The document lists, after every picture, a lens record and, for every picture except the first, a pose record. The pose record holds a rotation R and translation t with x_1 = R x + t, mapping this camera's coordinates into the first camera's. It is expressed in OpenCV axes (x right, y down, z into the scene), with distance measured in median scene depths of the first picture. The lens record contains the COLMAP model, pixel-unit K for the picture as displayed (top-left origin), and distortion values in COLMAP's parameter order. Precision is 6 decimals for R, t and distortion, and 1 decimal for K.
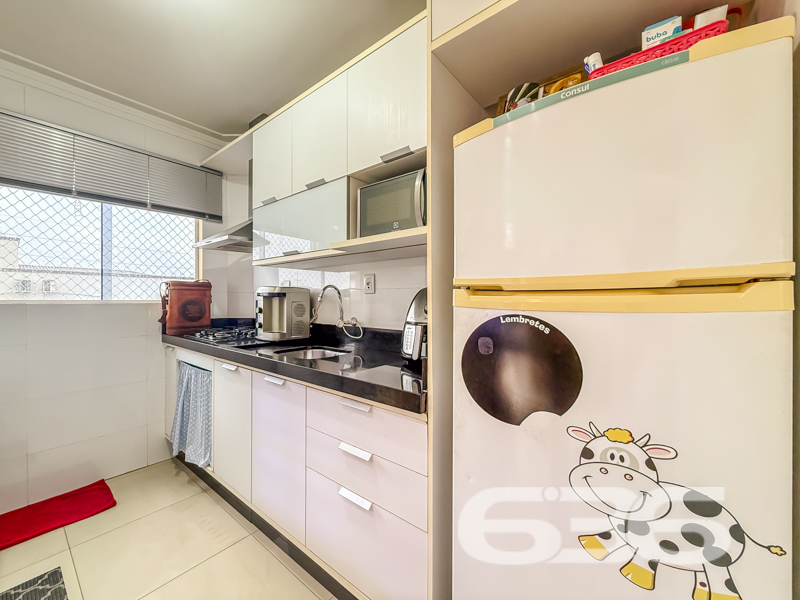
lens RADIAL K [[326.9, 0, 398.6], [0, 326.9, 300.3], [0, 0, 1]] dist [-0.002442, -0.000246]
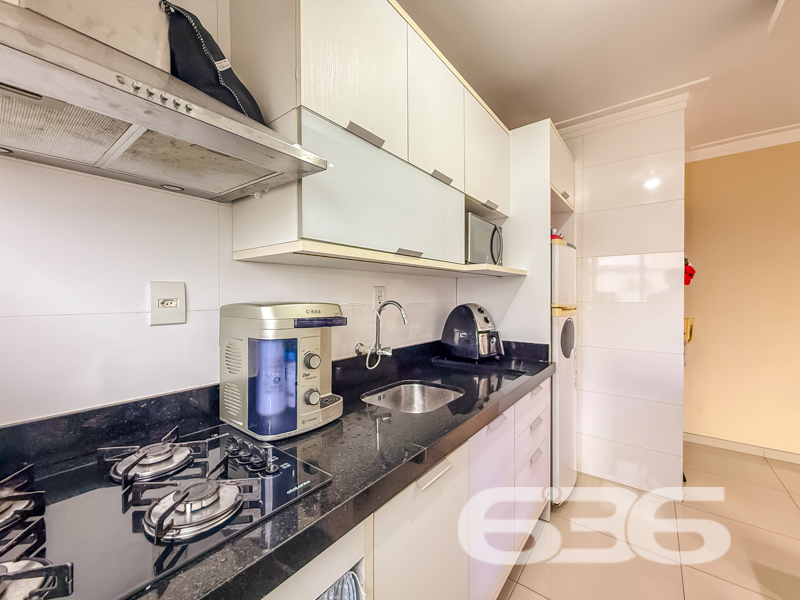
lens RADIAL K [[326.9, 0, 398.6], [0, 326.9, 300.3], [0, 0, 1]] dist [-0.002442, -0.000246]
pose [[-0.025833, -0.011500, 0.999600, -0.958206], [0.005119, 0.999919, 0.011636, -0.058170], [-0.999653, 0.005418, -0.025772, 1.023684]]
